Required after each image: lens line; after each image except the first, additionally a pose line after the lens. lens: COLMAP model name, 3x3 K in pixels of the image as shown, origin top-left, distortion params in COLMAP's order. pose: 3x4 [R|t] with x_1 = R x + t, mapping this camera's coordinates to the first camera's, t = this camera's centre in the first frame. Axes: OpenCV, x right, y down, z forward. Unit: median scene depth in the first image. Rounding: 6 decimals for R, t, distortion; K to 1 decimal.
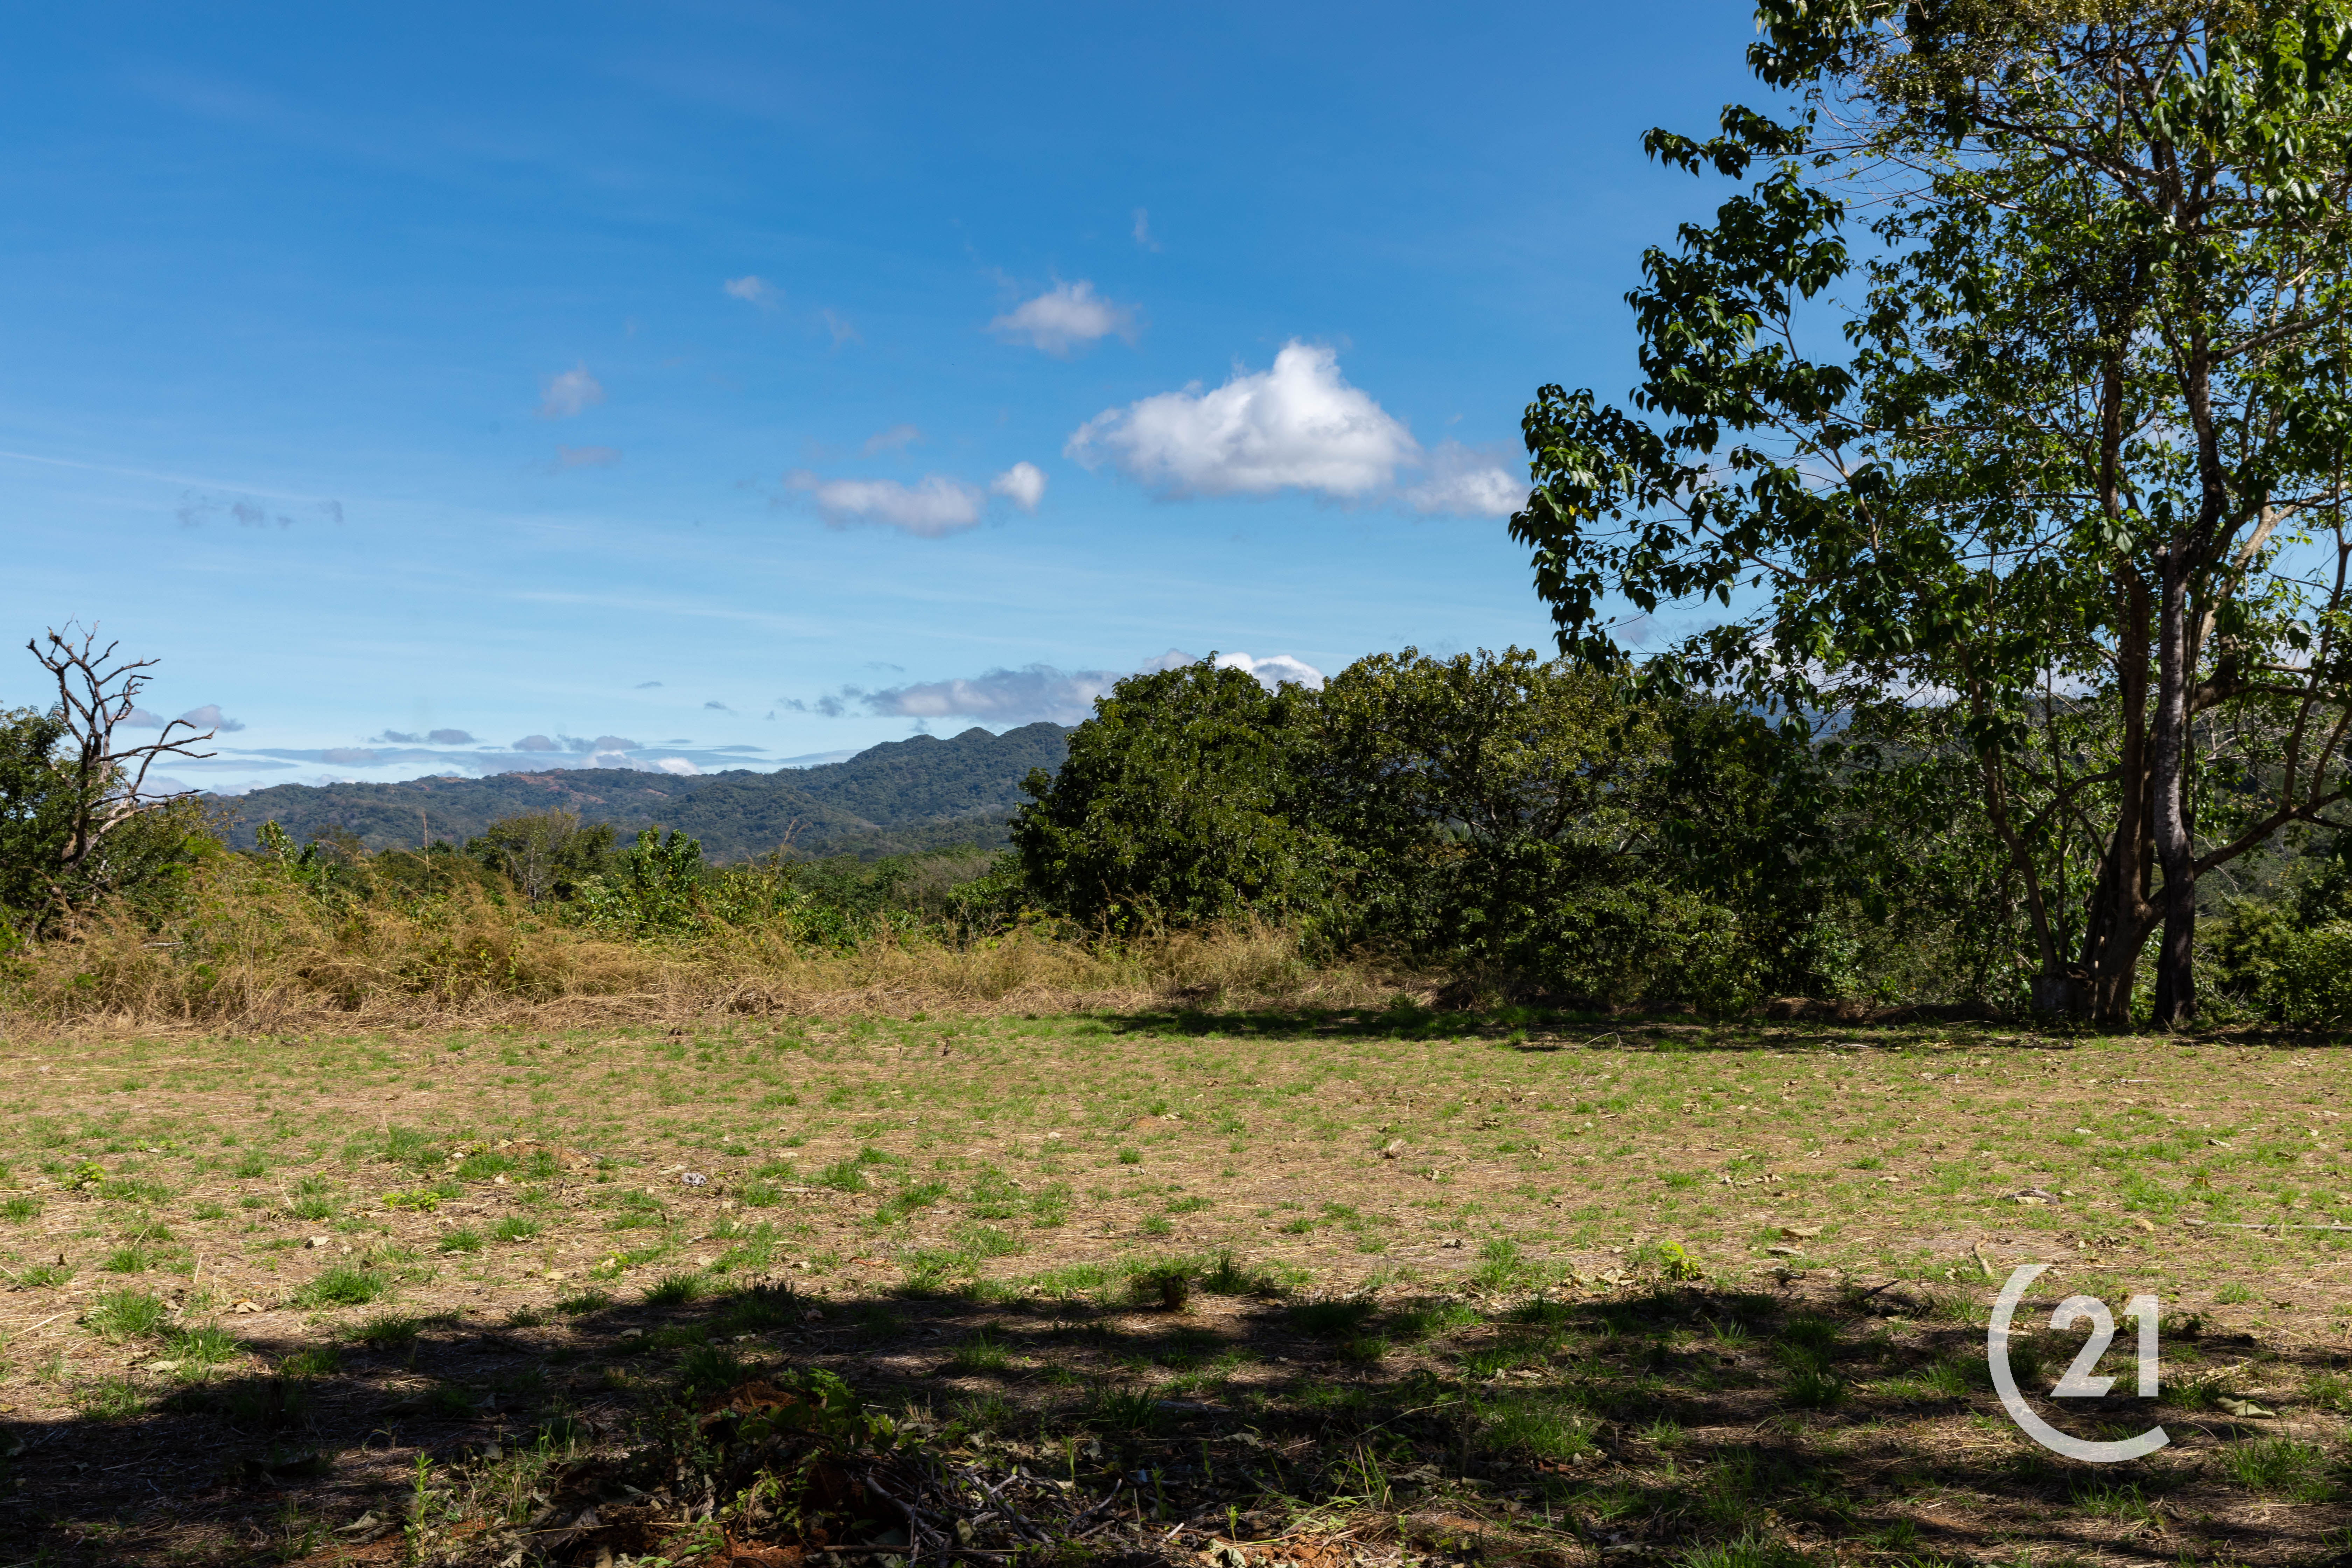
lens RADIAL K [[2839.3, 0, 1176.0], [0, 2839.3, 784.0], [0, 0, 1]] dist [0.014183, 0.053808]
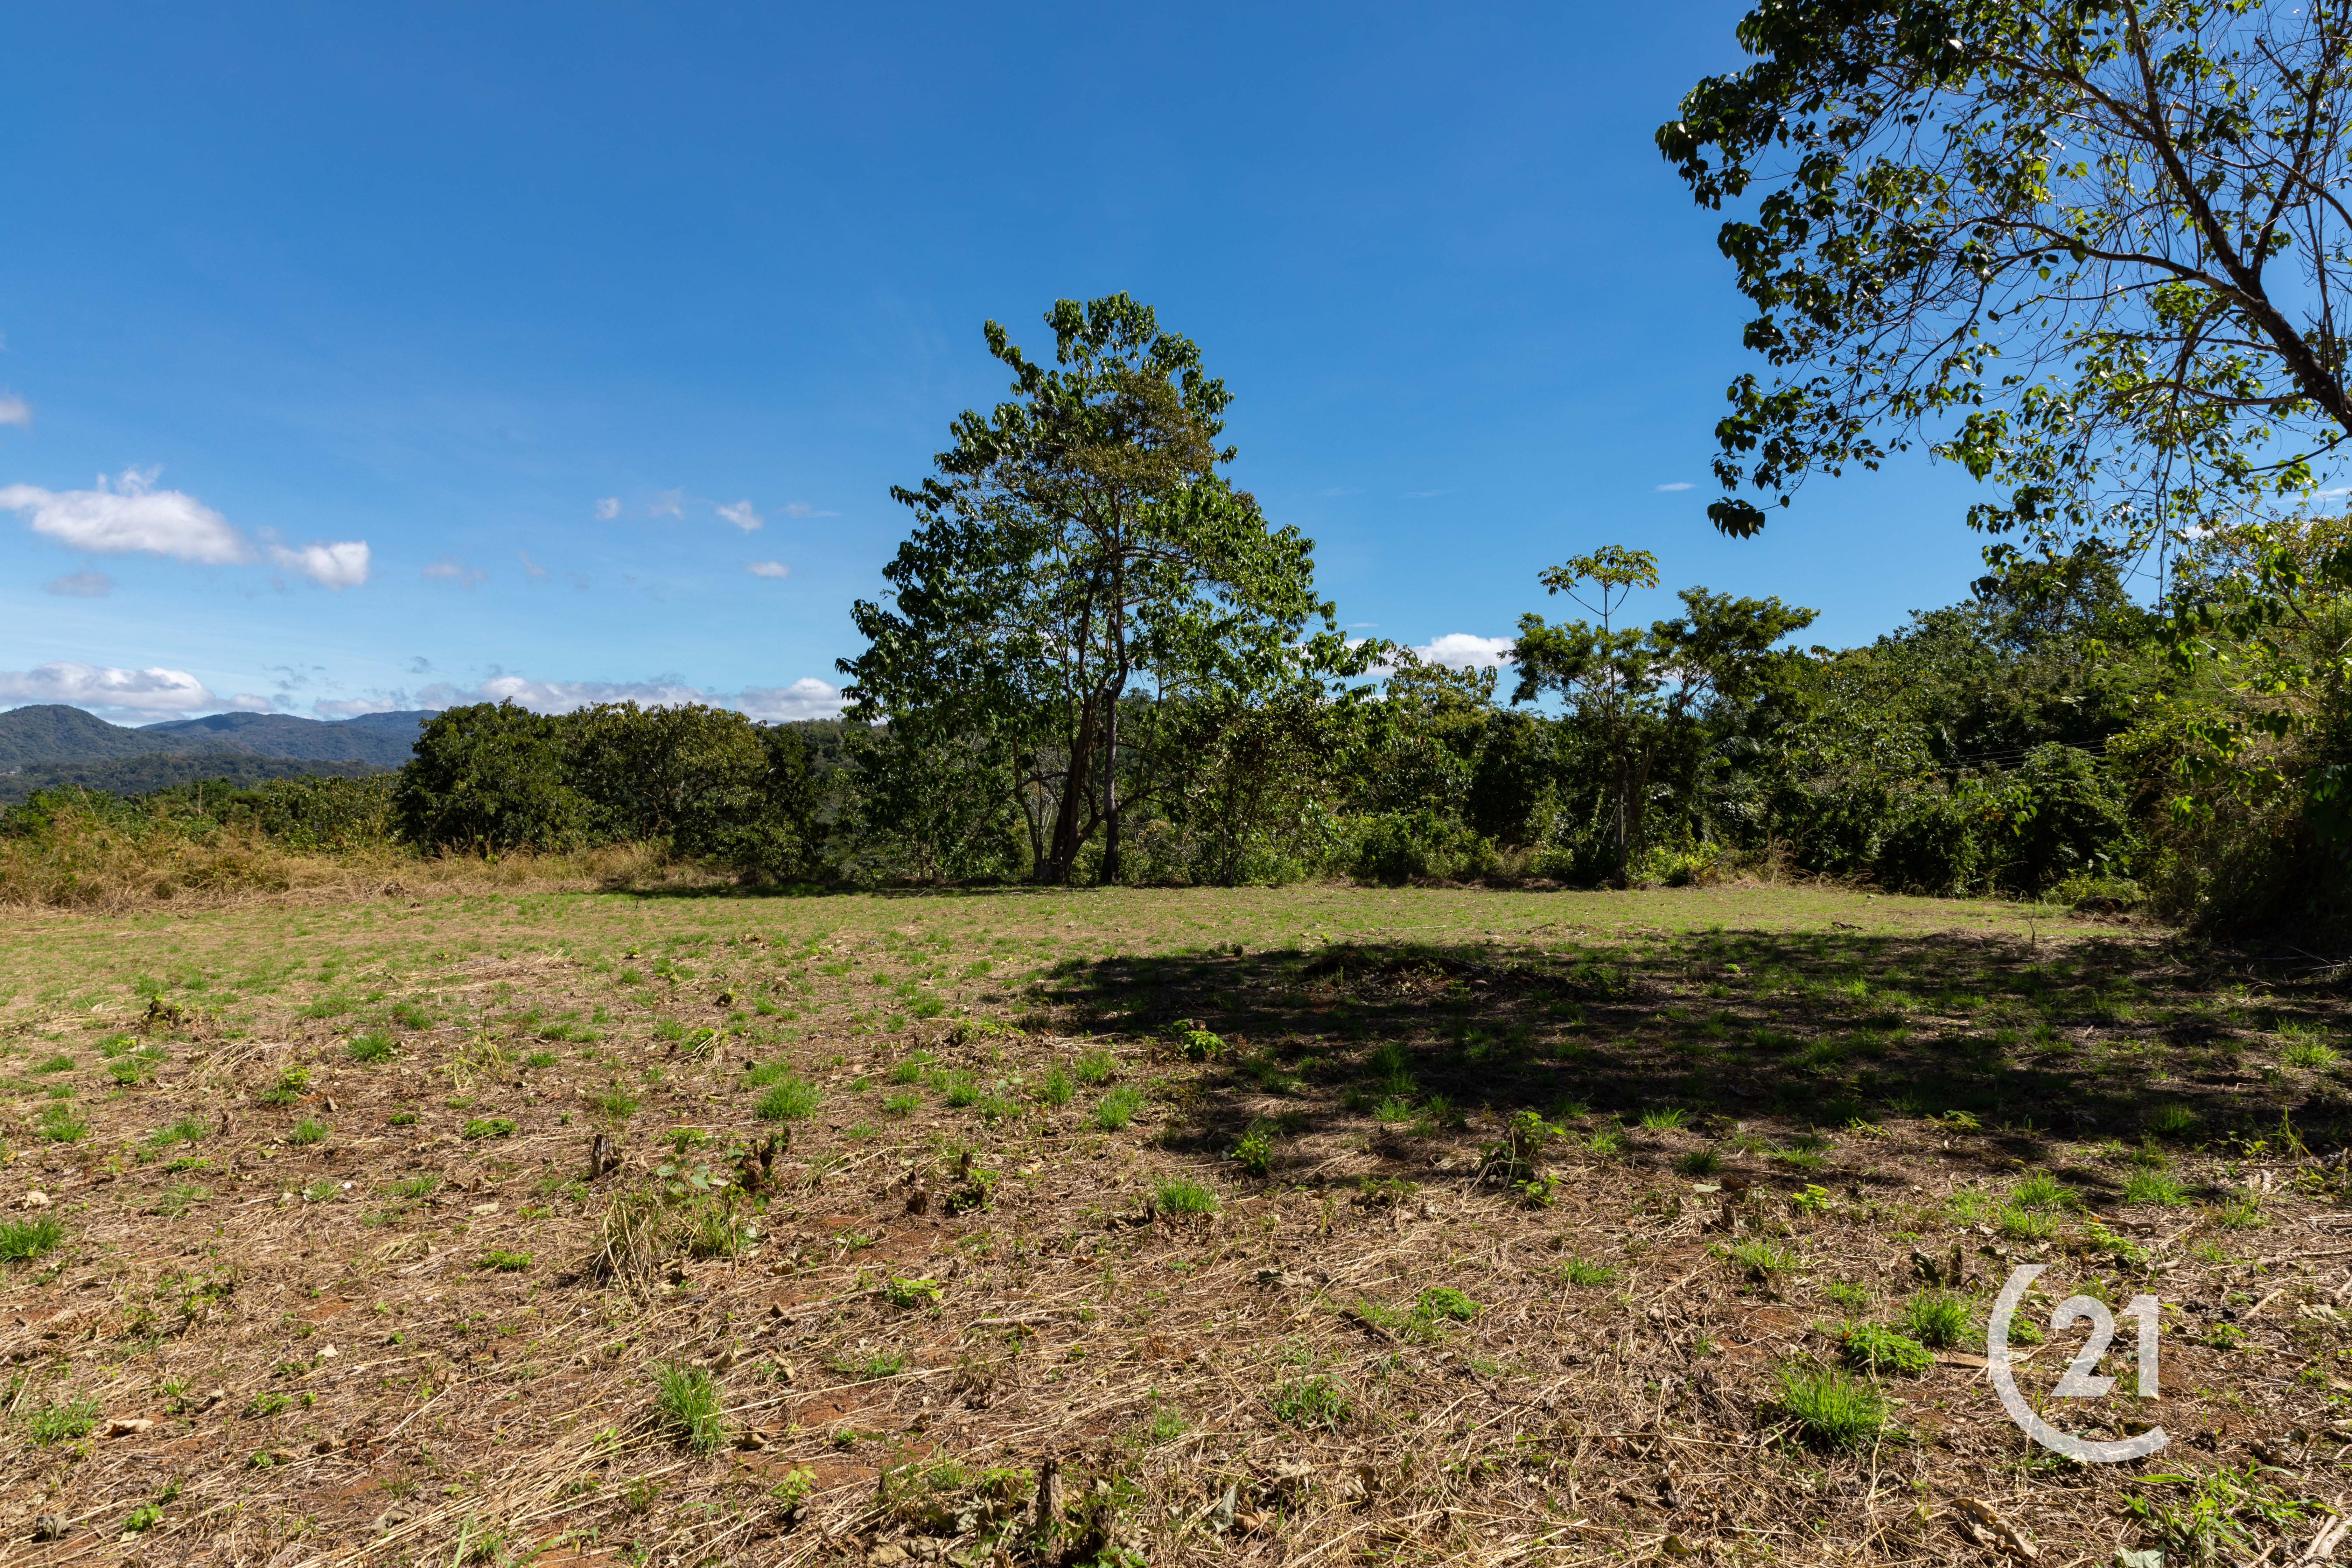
lens RADIAL K [[1591.0, 0, 1188.8], [0, 1591.0, 779.6], [0, 0, 1]] dist [0.033218, -0.019307]
pose [[0.818813, 0.015904, 0.573839, -0.358948], [-0.020237, 0.999795, 0.001167, -0.005611], [-0.573703, -0.012569, 0.818967, -0.156720]]
